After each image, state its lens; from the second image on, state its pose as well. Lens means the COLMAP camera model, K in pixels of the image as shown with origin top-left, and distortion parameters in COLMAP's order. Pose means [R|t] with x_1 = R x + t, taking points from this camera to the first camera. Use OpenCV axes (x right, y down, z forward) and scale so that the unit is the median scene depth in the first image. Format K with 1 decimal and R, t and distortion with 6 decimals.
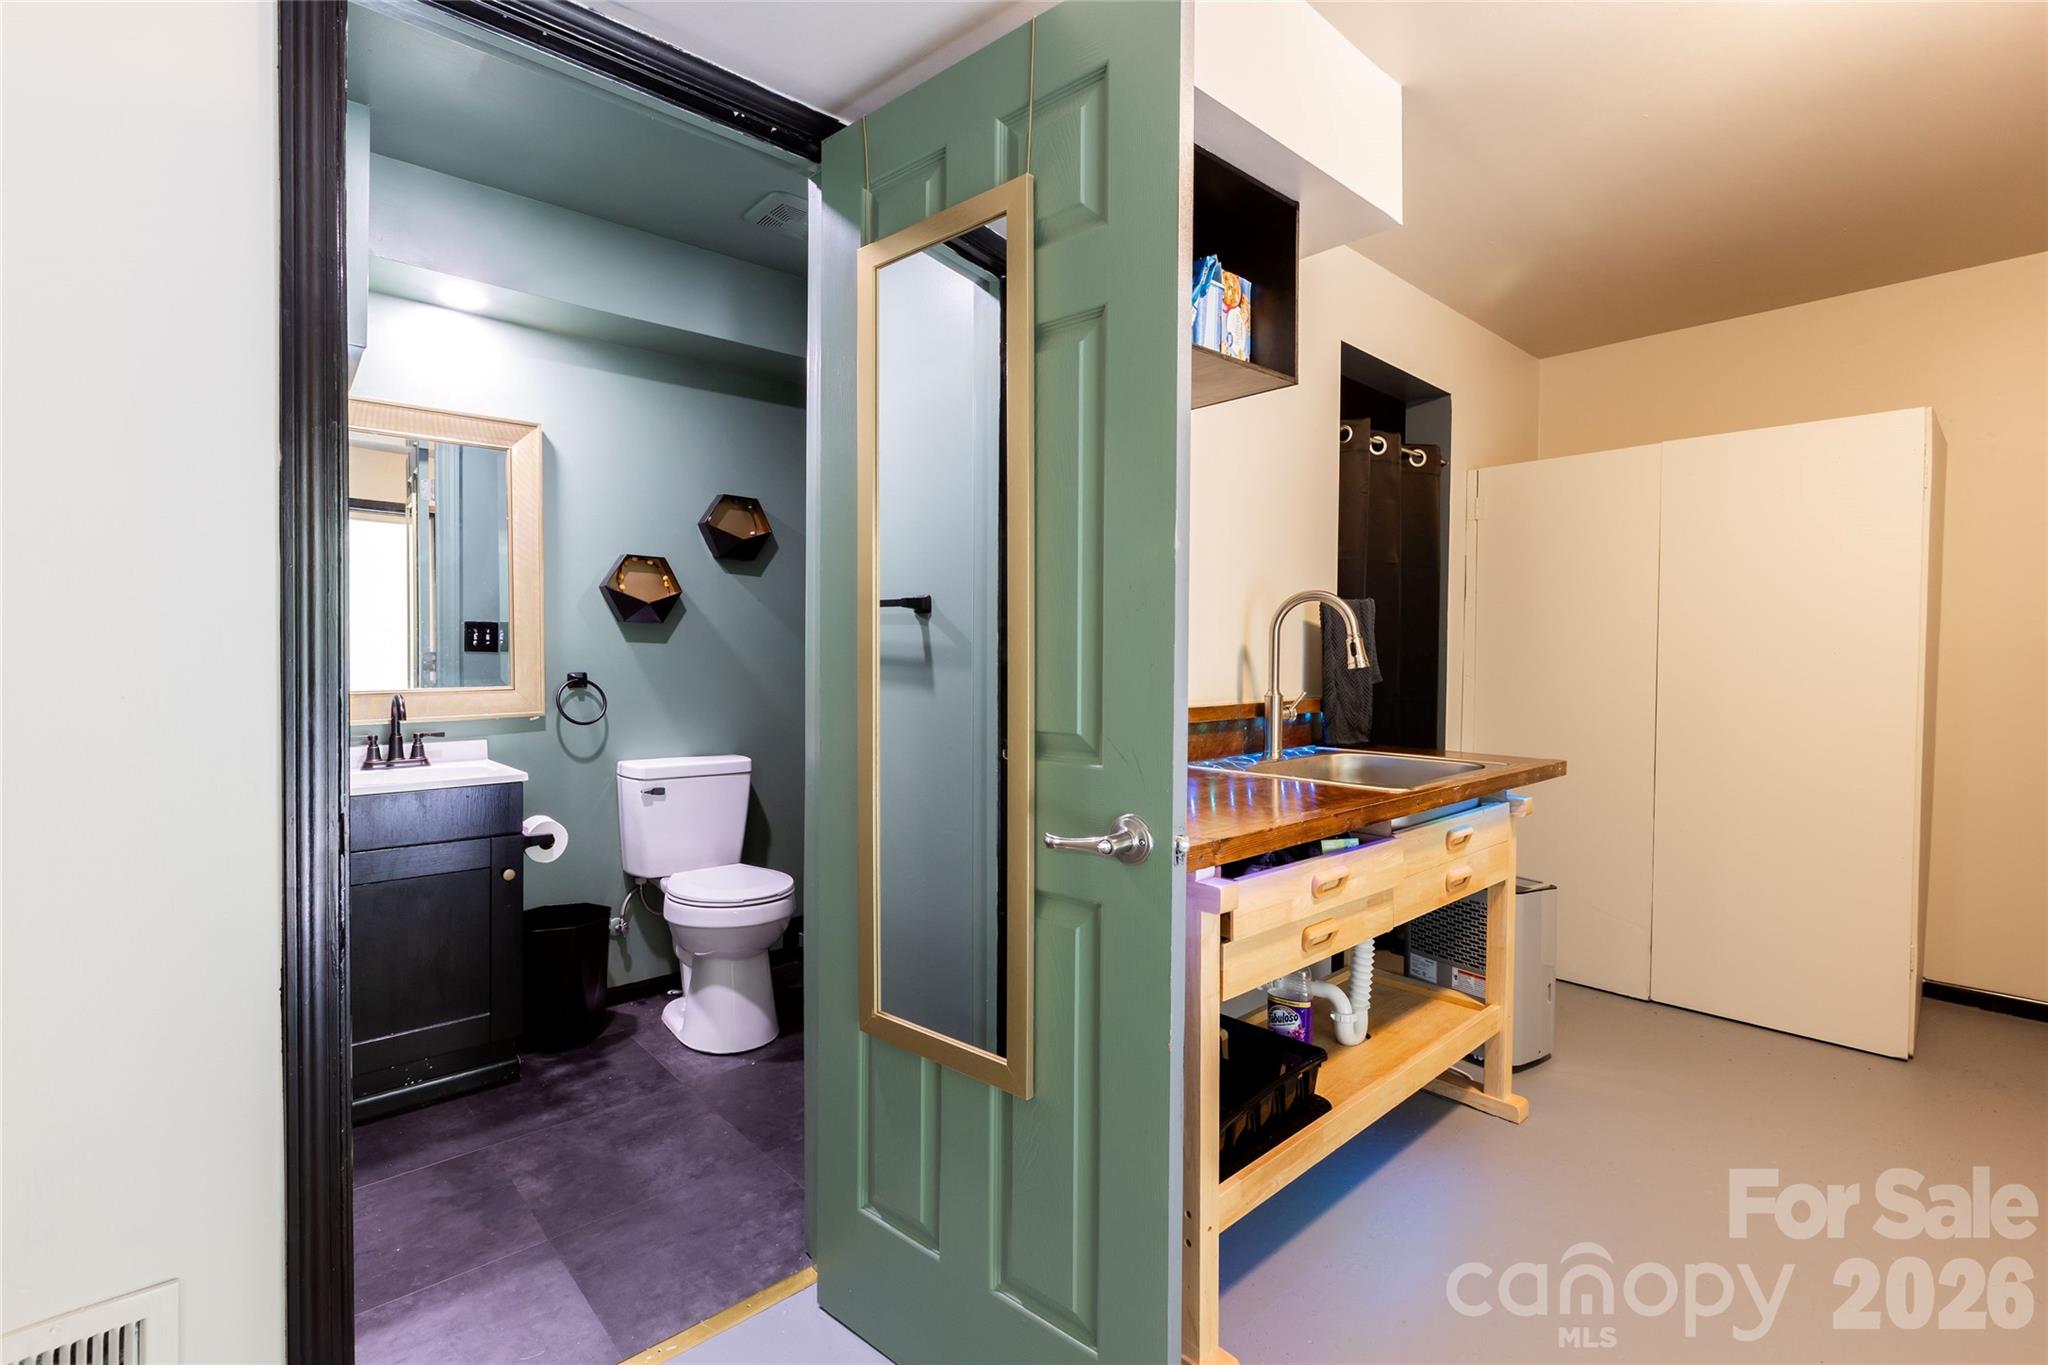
lens RADIAL K [[907.2, 0, 1036.2], [0, 907.2, 672.4], [0, 0, 1]] dist [-0.001247, -0.001616]
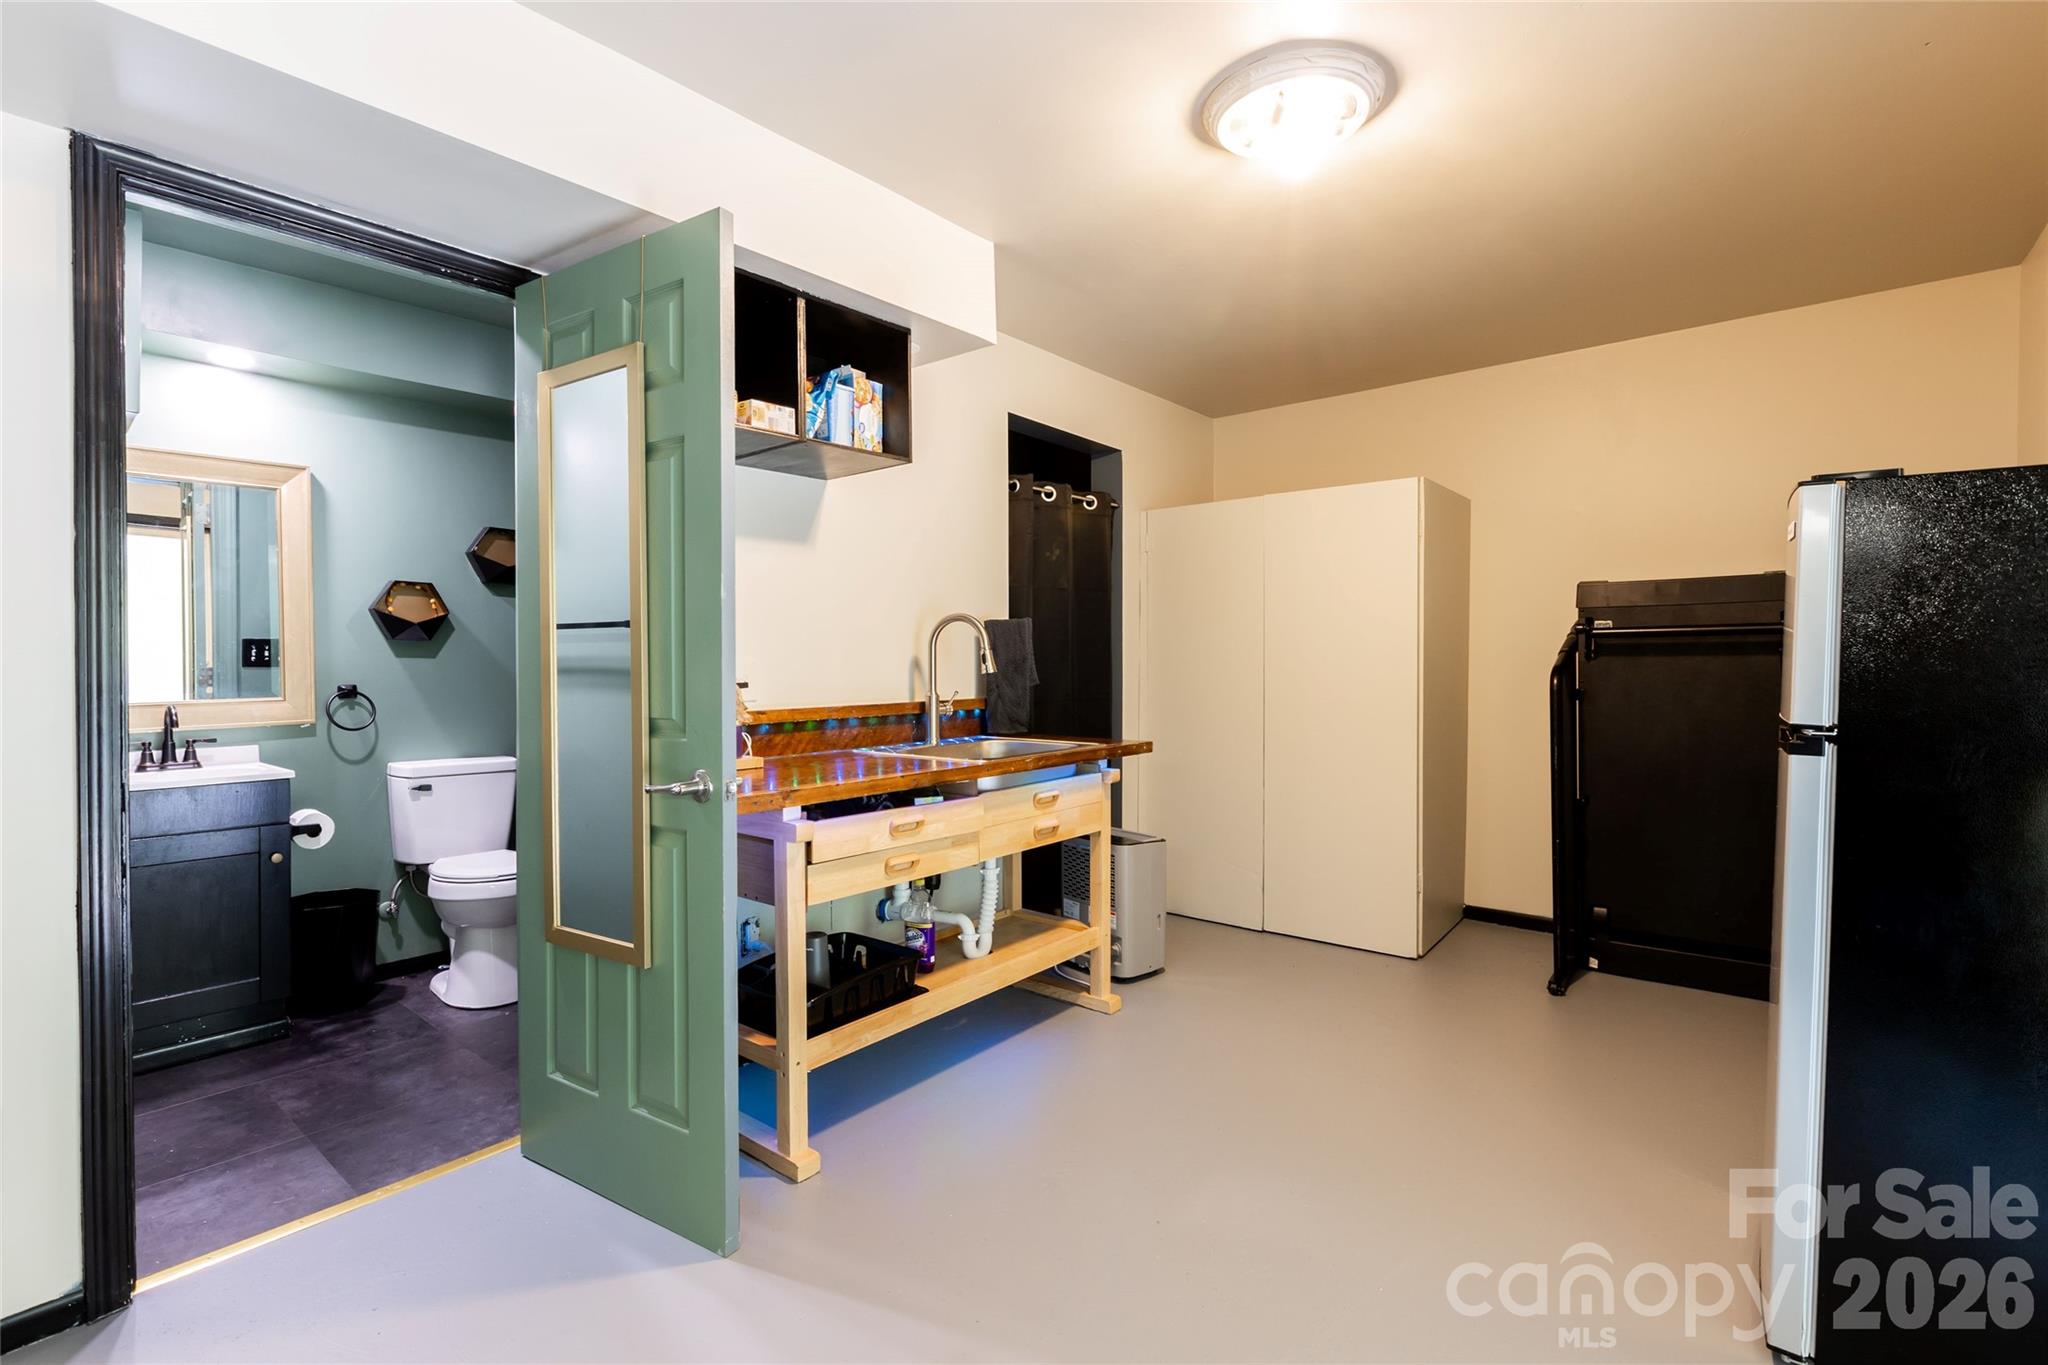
lens RADIAL K [[907.2, 0, 1015.8], [0, 907.2, 673.6], [0, 0, 1]] dist [-0.001247, -0.001616]
pose [[0.990846, -0.010722, 0.134571, 0.189985], [0.011838, 0.999902, -0.007496, 0.005199], [-0.134478, 0.009020, 0.990876, -0.262579]]
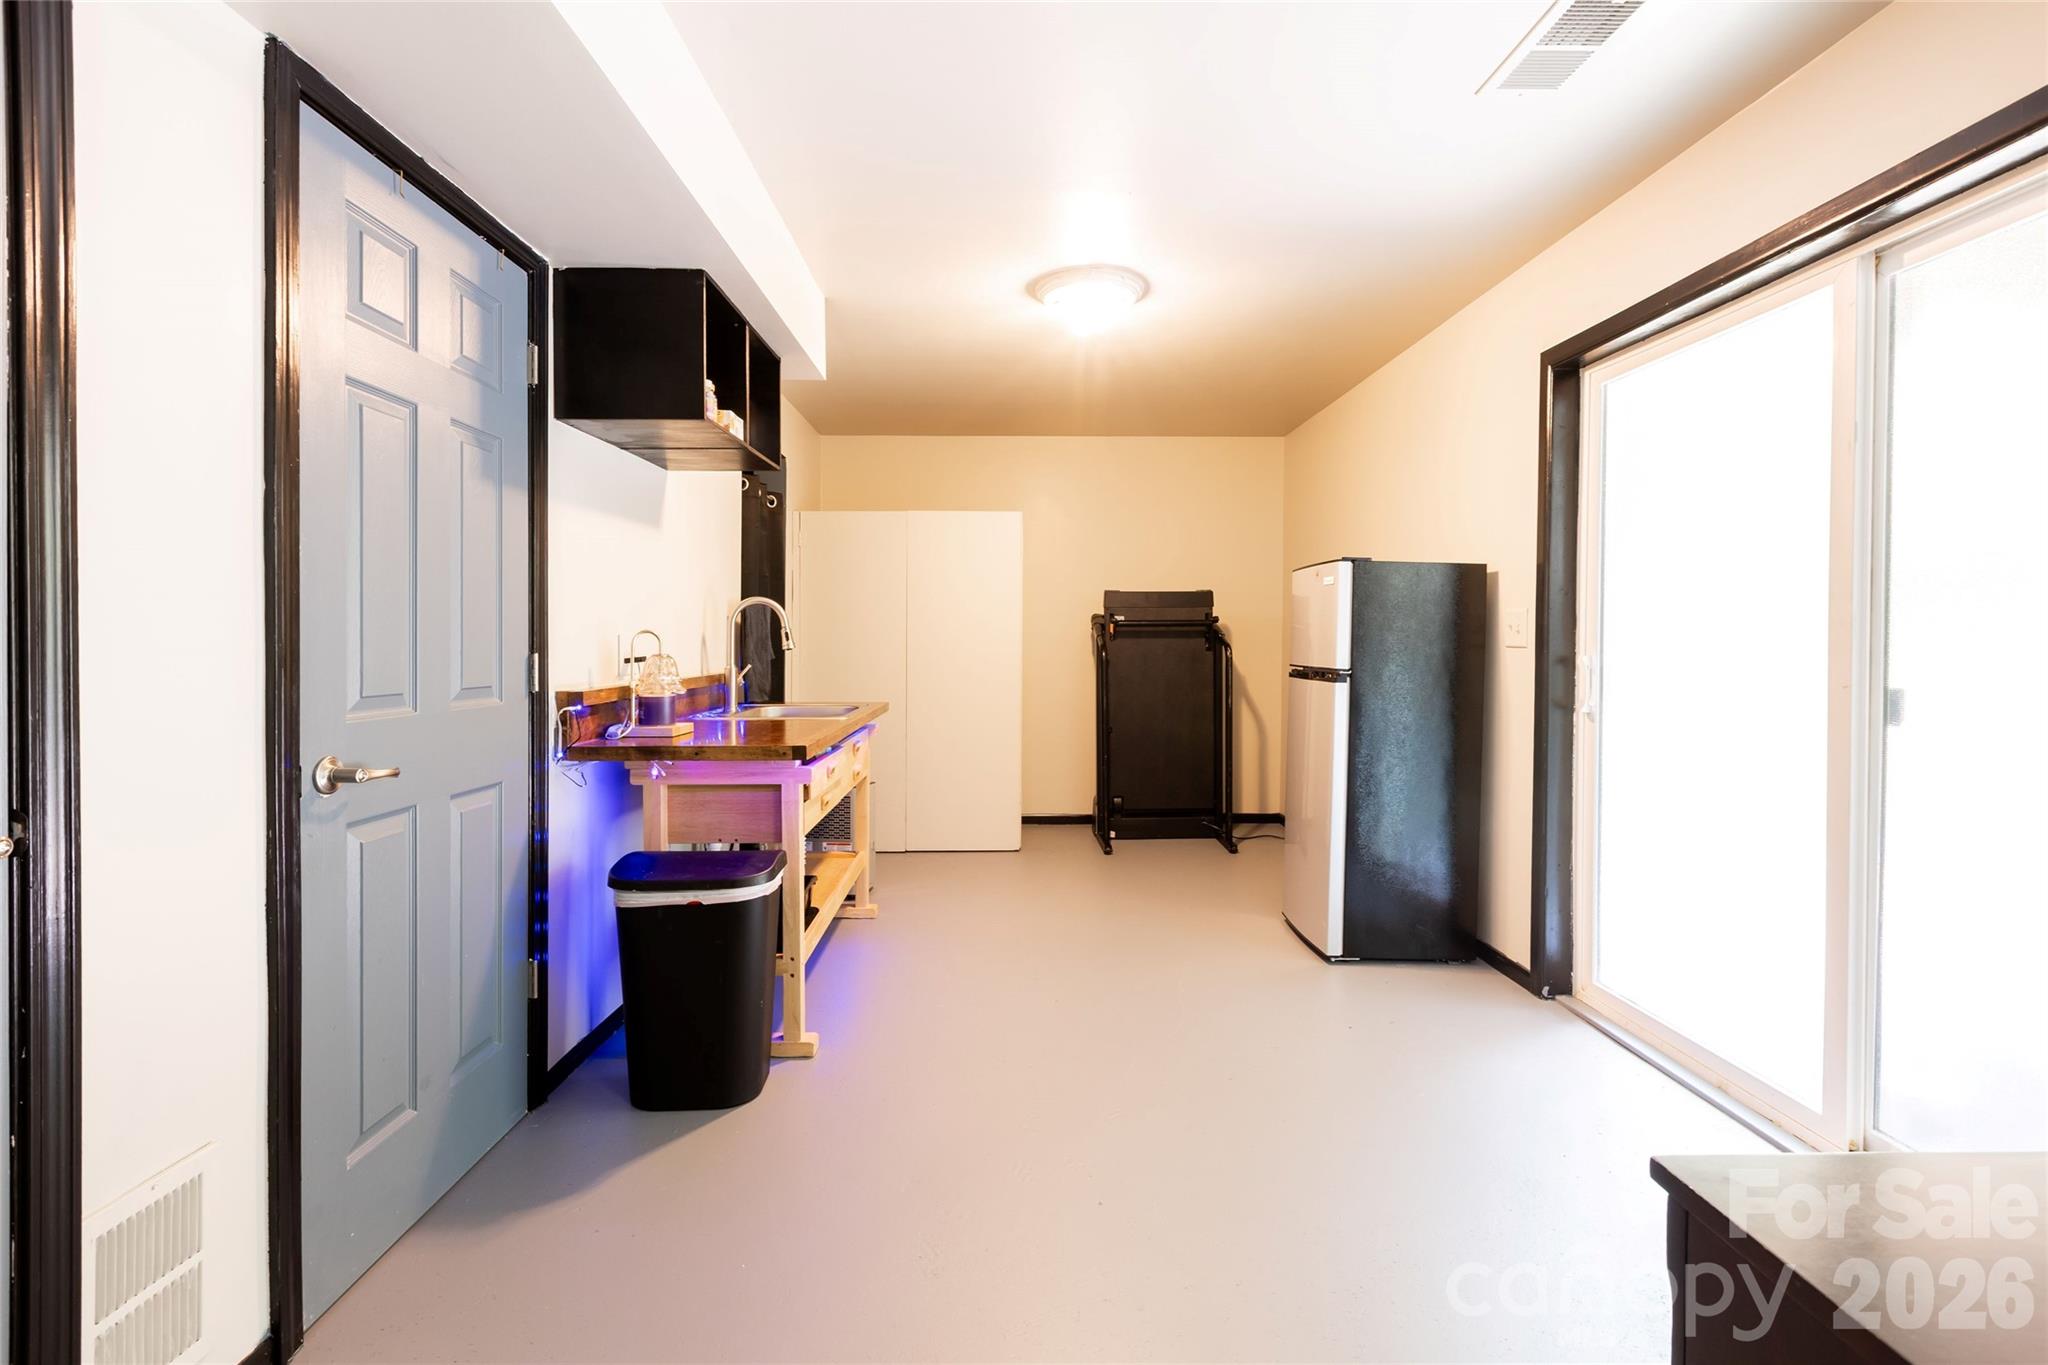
lens RADIAL K [[907.2, 0, 1012.4], [0, 907.2, 649.9], [0, 0, 1]] dist [-0.001247, -0.001616]
pose [[0.668403, -0.010263, 0.743728, -0.465731], [0.018113, 0.999833, -0.002482, 0.007288], [-0.743579, 0.015130, 0.668477, -0.273043]]
